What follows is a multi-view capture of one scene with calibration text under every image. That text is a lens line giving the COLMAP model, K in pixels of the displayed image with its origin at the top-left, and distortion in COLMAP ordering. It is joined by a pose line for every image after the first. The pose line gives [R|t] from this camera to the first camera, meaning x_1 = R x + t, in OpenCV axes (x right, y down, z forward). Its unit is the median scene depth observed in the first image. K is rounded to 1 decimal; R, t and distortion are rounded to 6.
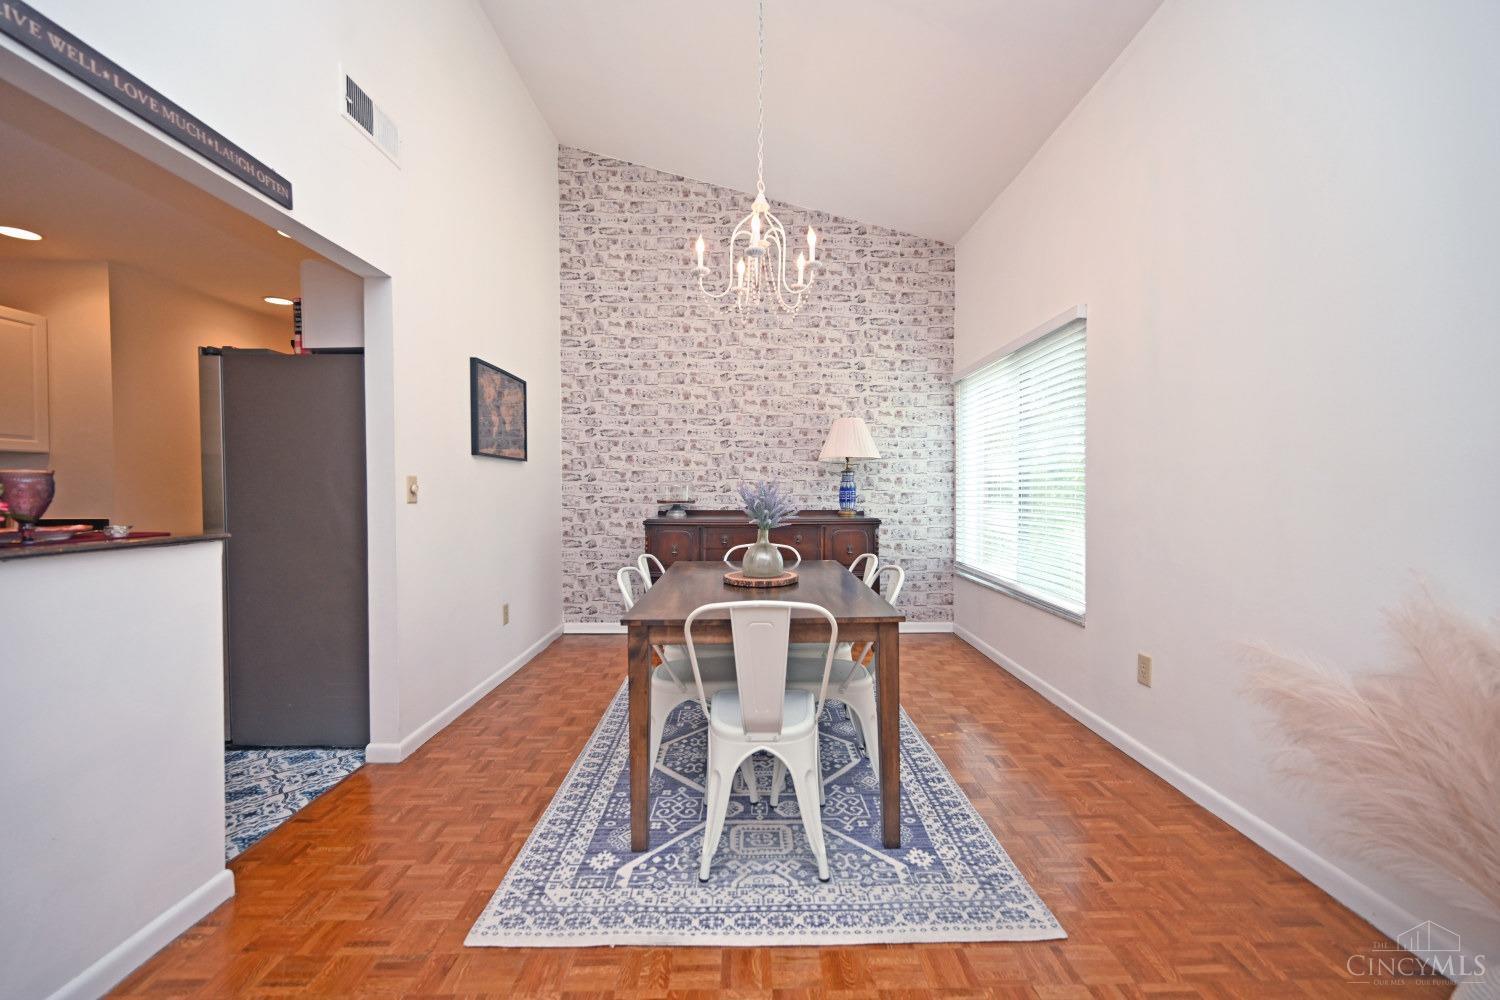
lens RADIAL K [[597.4, 0, 751.7], [0, 597.4, 503.2], [0, 0, 1]] dist [-0.000196, 0.000653]
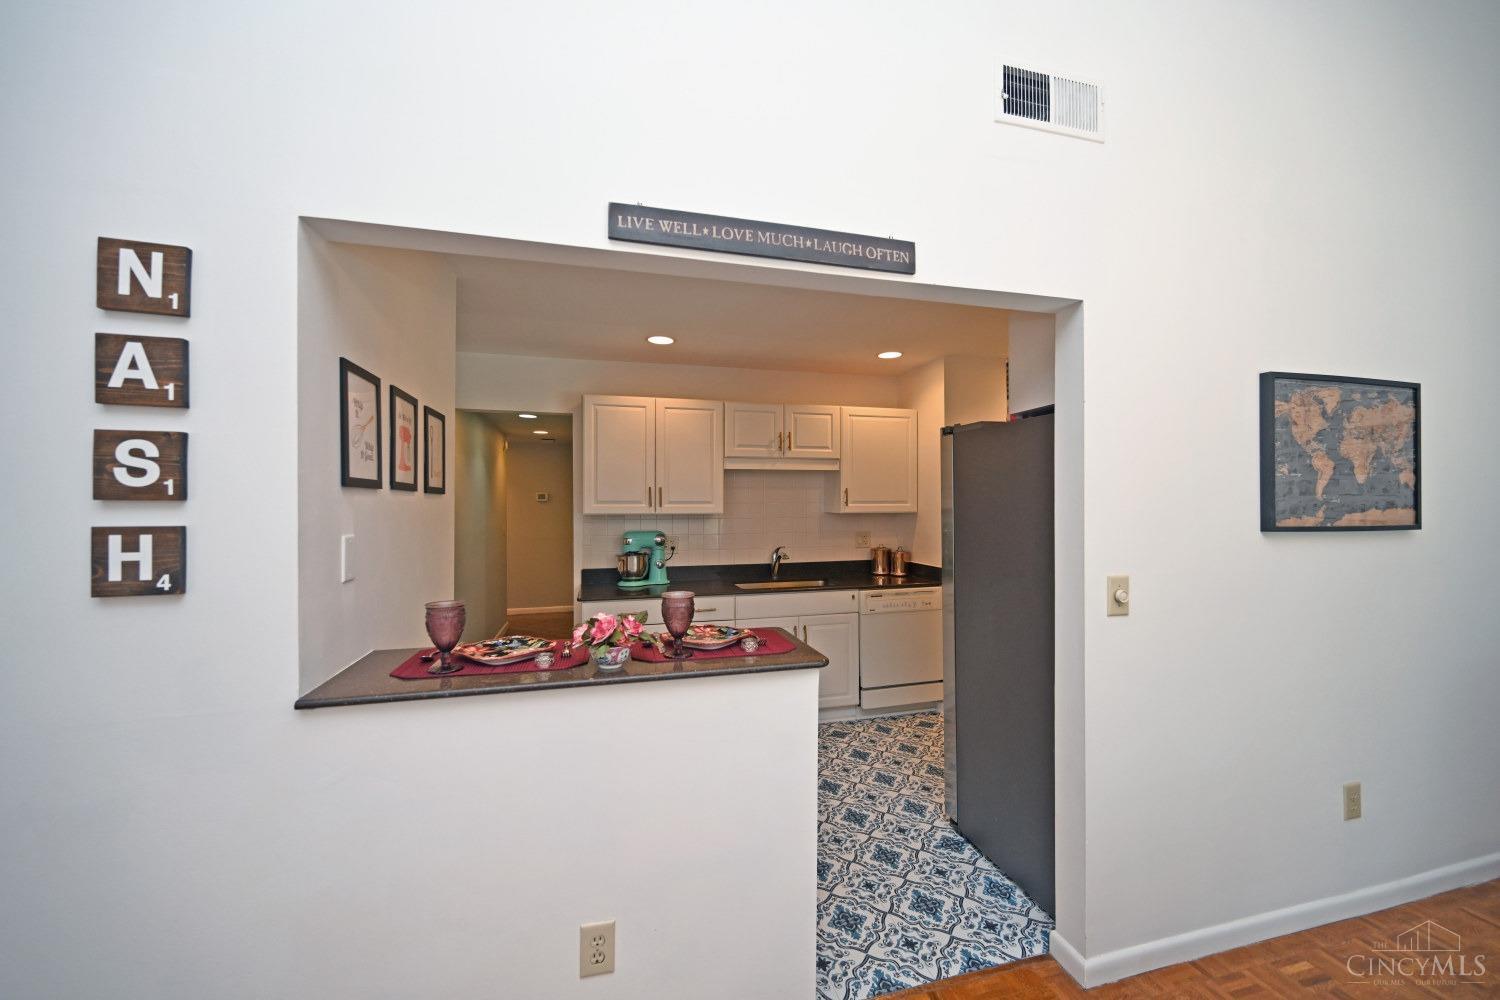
lens RADIAL K [[597.4, 0, 741.5], [0, 597.4, 505.9], [0, 0, 1]] dist [-0.000196, 0.000653]
pose [[0.260184, -0.001395, -0.965558, -0.018516], [-0.024434, 0.999669, -0.008028, -0.115777], [0.965250, 0.025681, 0.260064, 0.421601]]
